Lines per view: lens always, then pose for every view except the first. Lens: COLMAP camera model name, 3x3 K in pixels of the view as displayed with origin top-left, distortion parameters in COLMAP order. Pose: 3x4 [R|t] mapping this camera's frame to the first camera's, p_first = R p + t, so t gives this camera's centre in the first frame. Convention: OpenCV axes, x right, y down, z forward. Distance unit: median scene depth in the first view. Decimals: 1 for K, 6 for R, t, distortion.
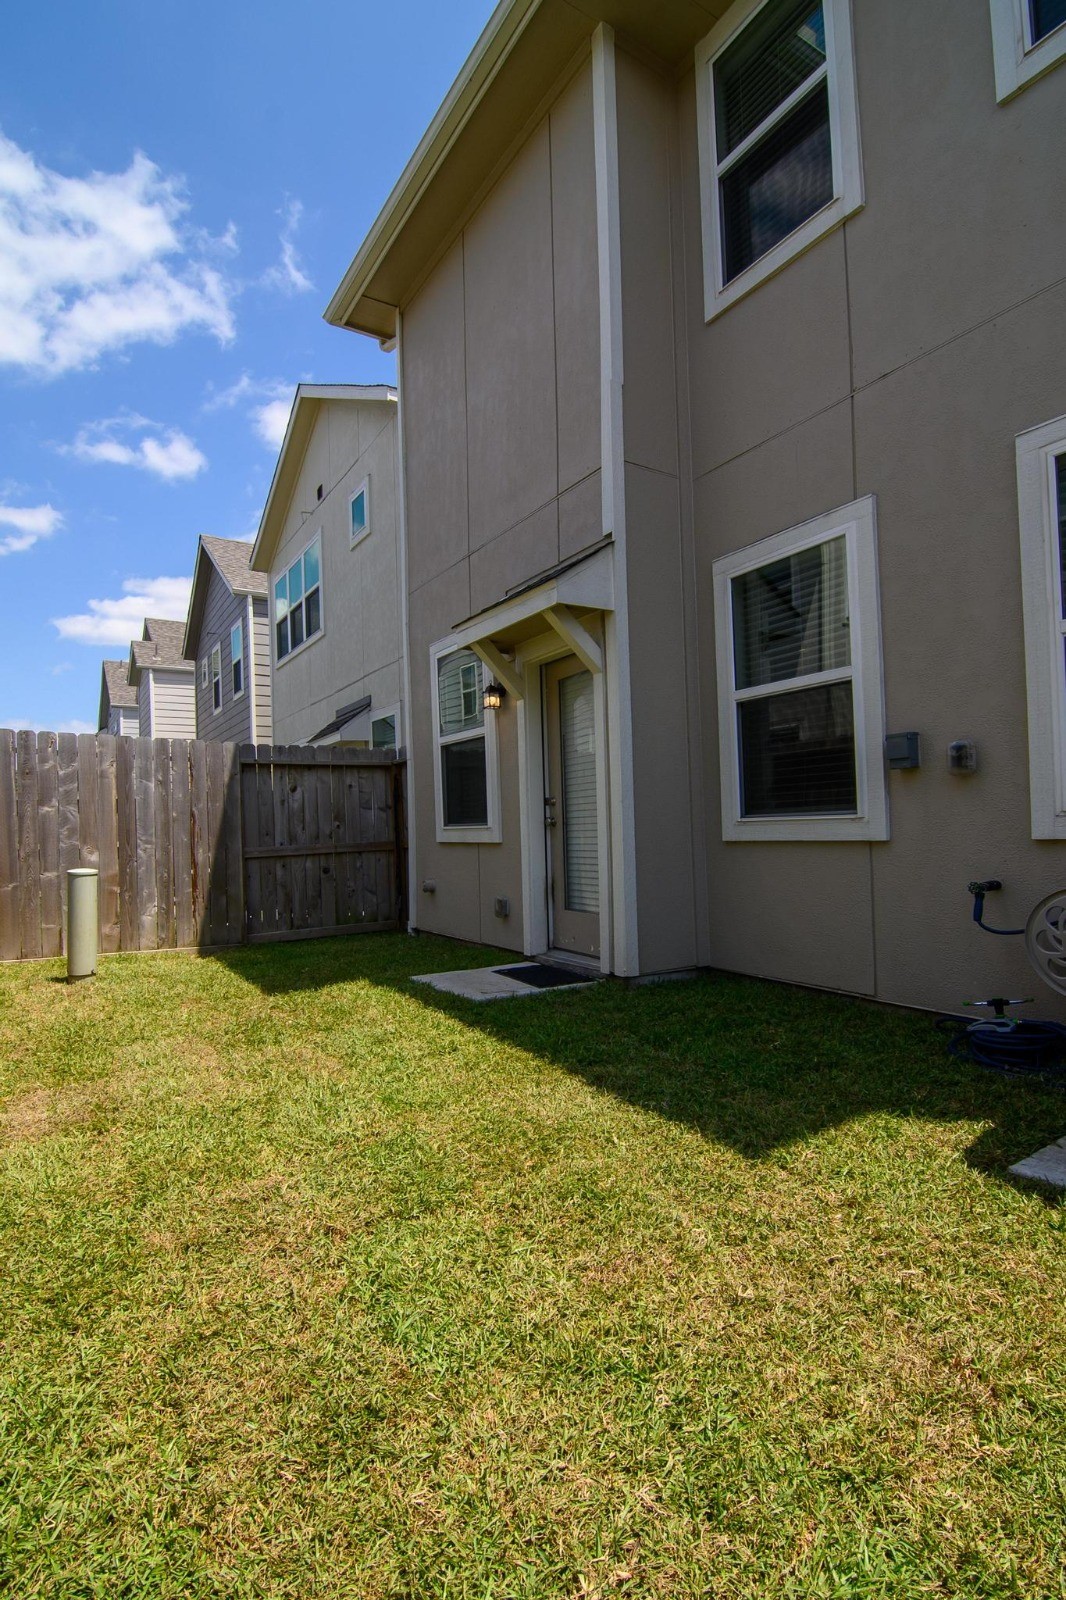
lens RADIAL K [[764.3, 0, 524.8], [0, 764.3, 794.5], [0, 0, 1]] dist [0.000142, -0.010850]
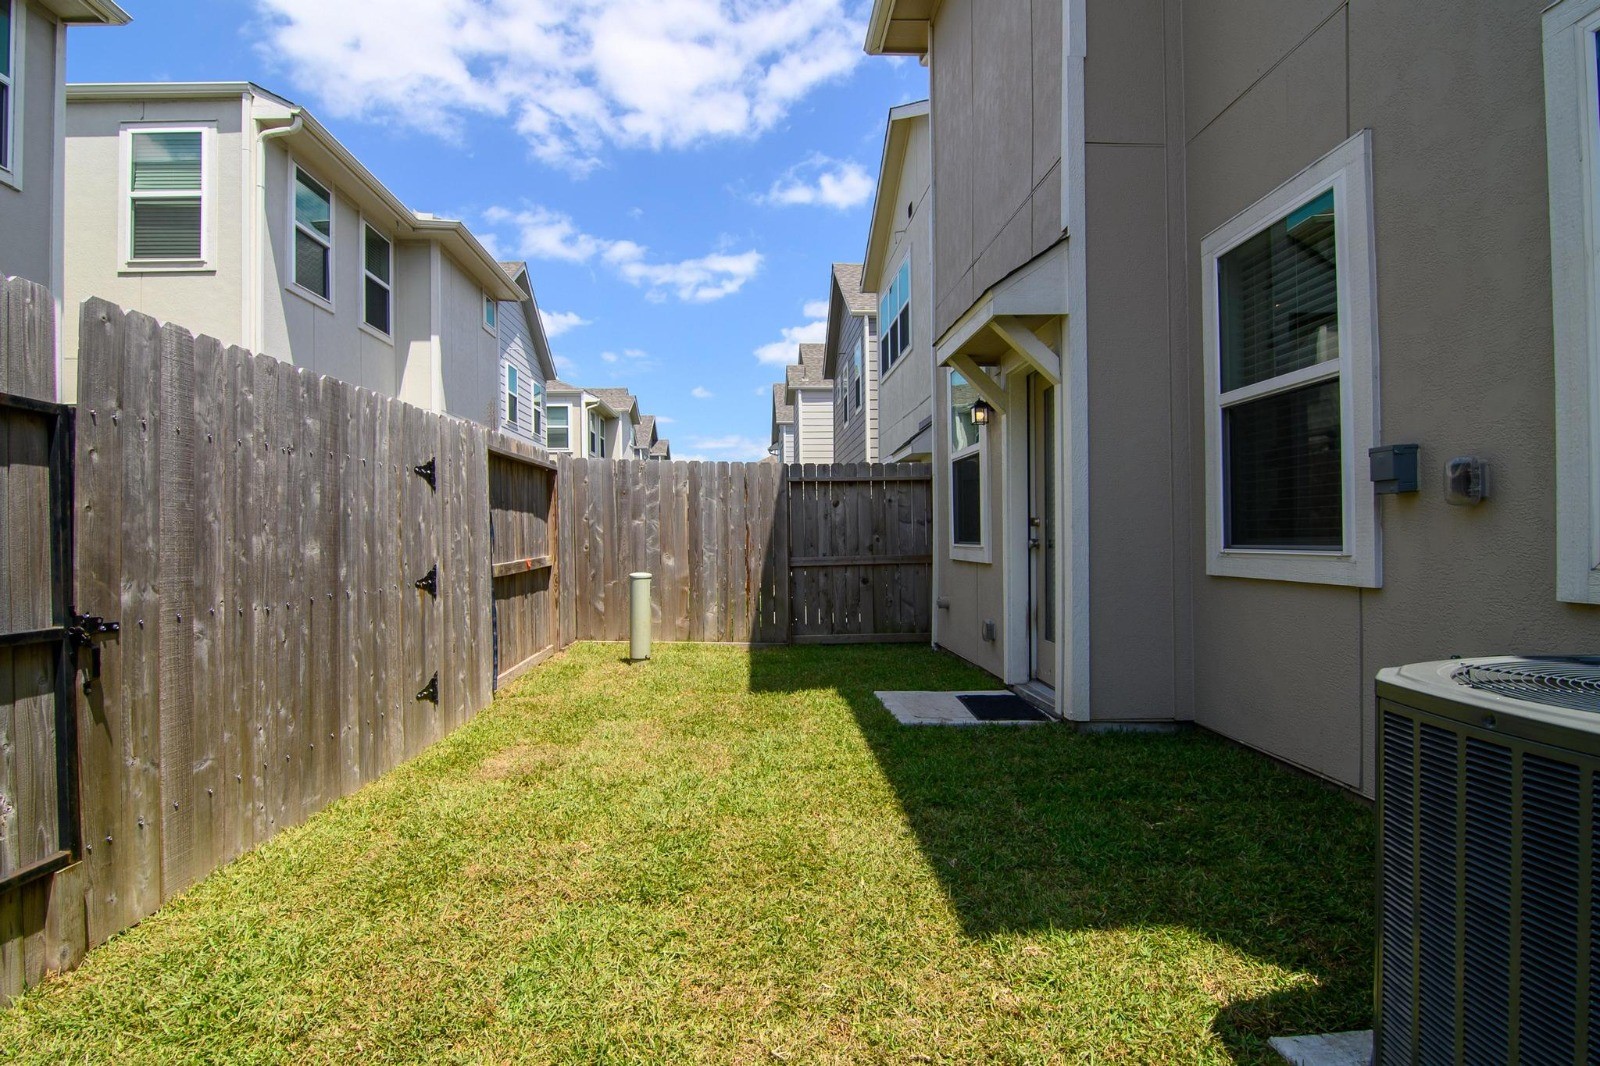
lens RADIAL K [[764.3, 0, 795.5], [0, 764.3, 514.4], [0, 0, 1]] dist [0.000142, -0.010850]
pose [[0.873405, 0.006279, -0.486954, 0.207419], [0.004916, 0.999752, 0.021708, -0.019553], [0.486970, -0.021353, 0.873158, 0.039323]]
